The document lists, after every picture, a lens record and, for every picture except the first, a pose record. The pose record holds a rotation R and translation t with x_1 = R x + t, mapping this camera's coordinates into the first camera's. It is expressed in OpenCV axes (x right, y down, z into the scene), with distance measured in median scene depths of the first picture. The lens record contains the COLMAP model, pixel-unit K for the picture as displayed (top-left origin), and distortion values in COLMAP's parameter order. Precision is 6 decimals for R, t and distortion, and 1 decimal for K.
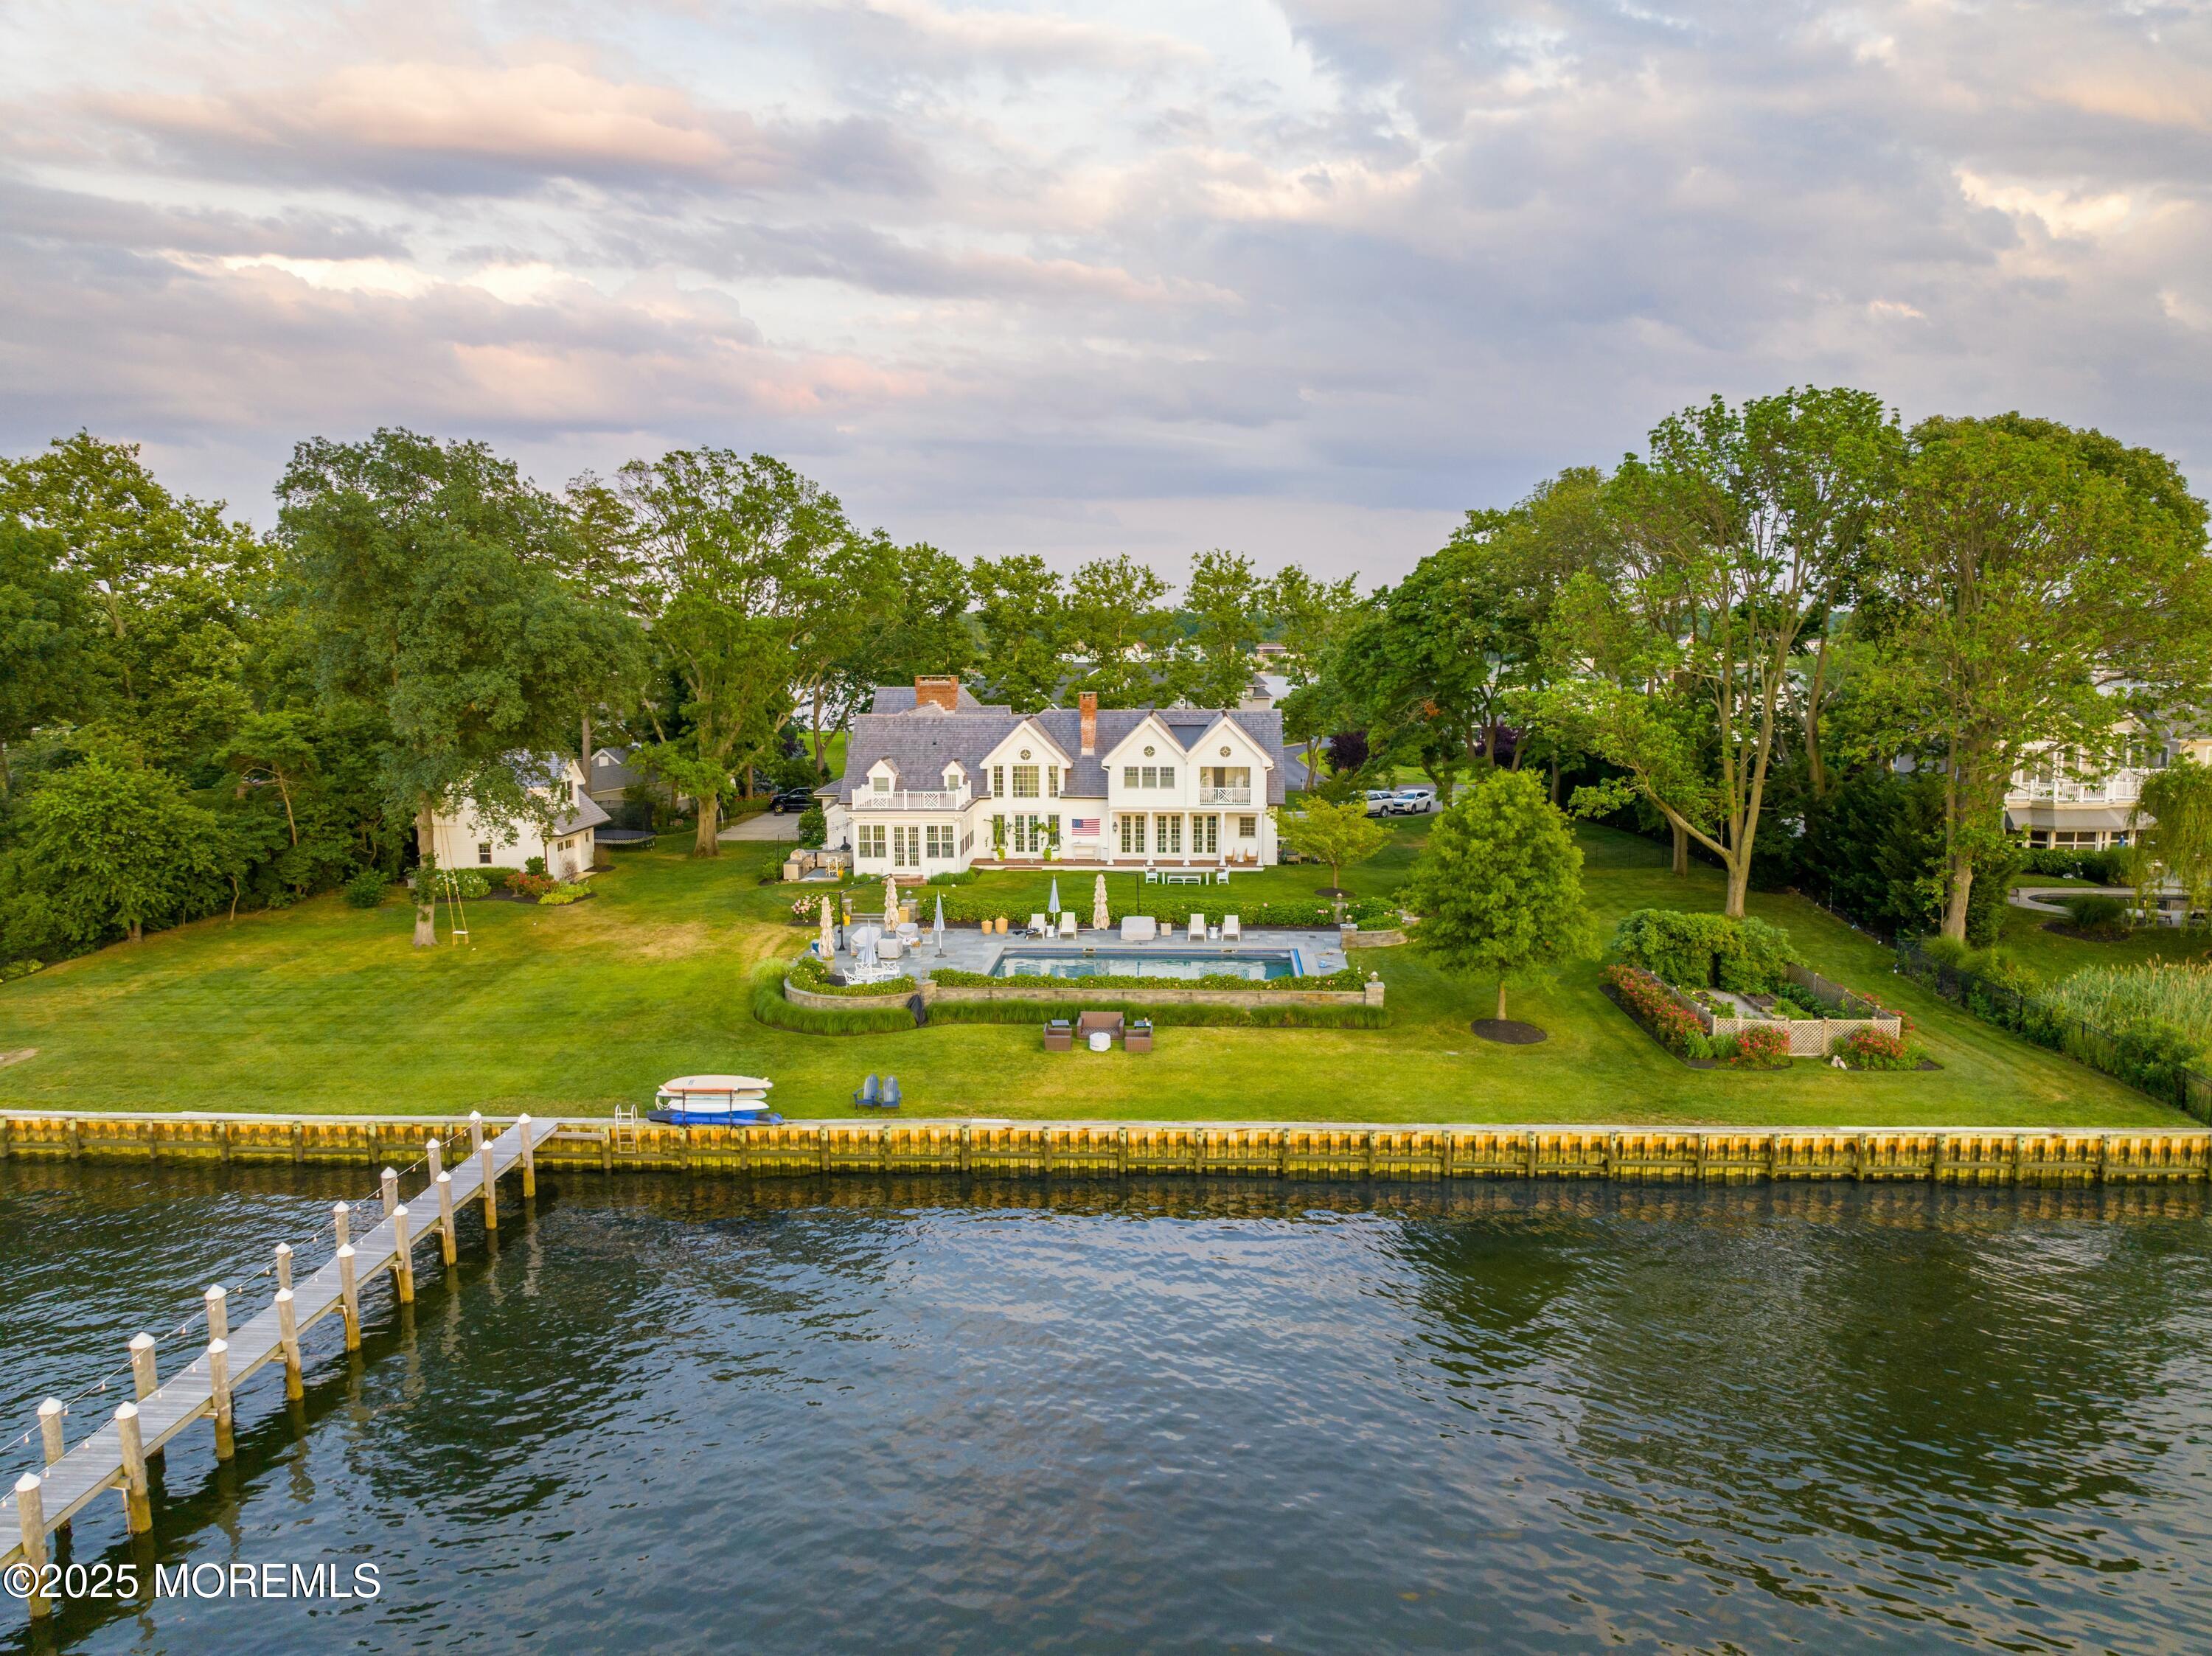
lens RADIAL K [[1570.0, 0, 1112.0], [0, 1570.0, 829.7], [0, 0, 1]] dist [-0.033926, 0.015230]
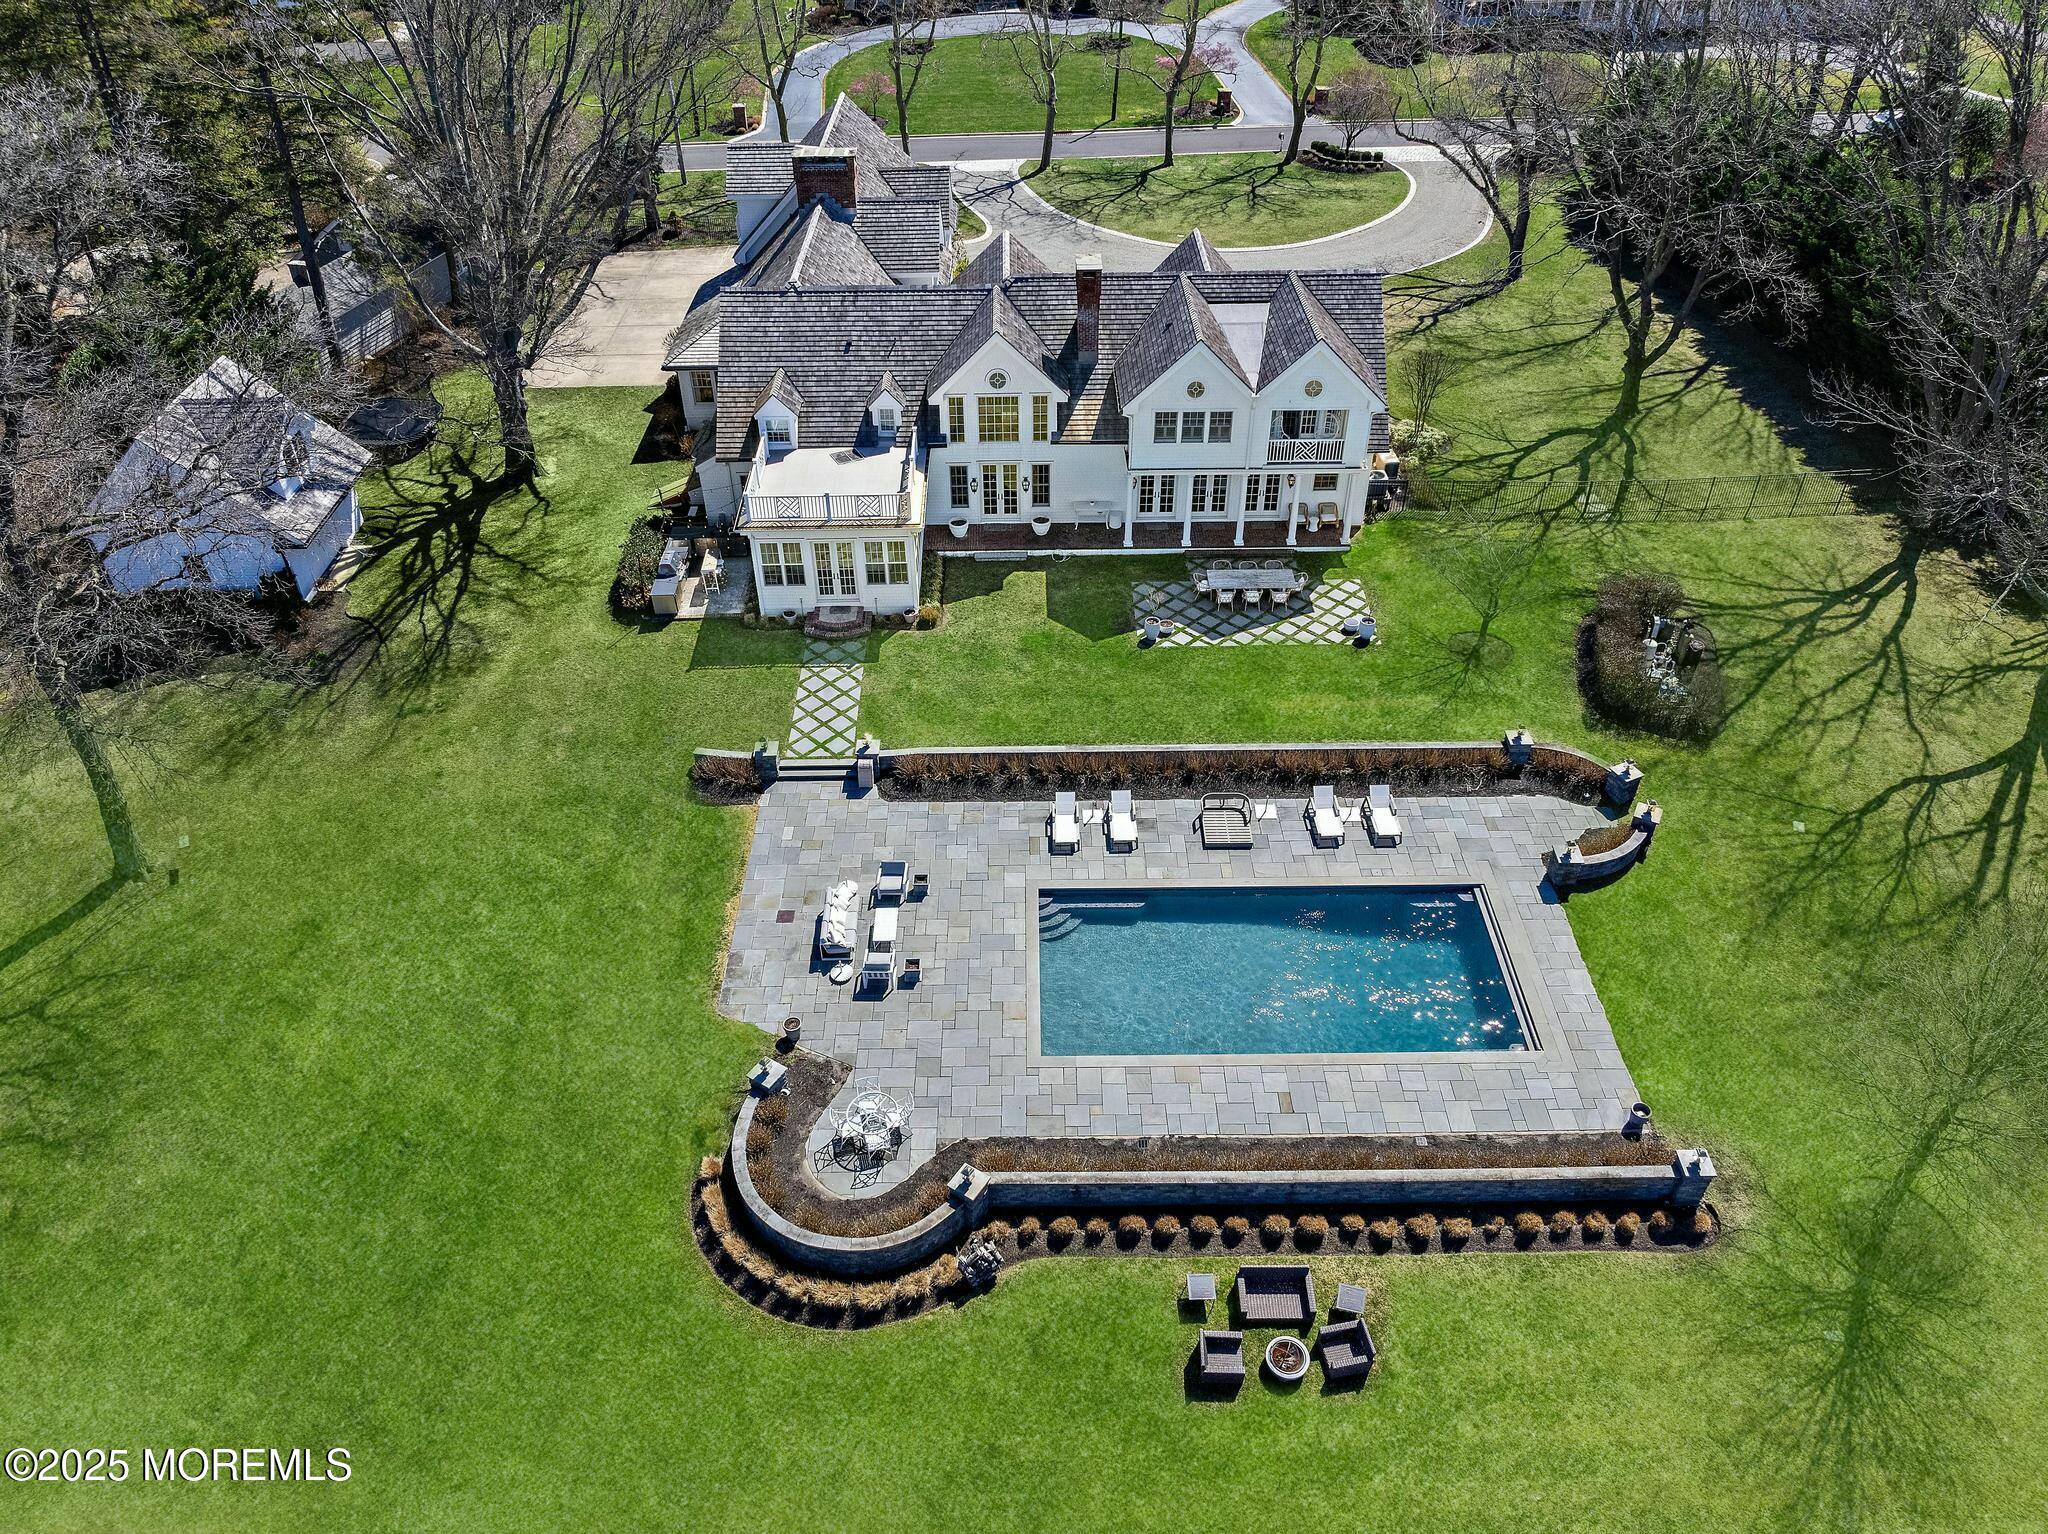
lens RADIAL K [[1453.6, 0, 1018.4], [0, 1453.6, 767.3], [0, 0, 1]] dist [-0.033926, 0.015230]
pose [[0.998308, -0.041532, 0.040686, -0.094180], [0.013922, 0.850203, 0.526272, -0.275399], [-0.056449, -0.524815, 0.849343, 0.495213]]
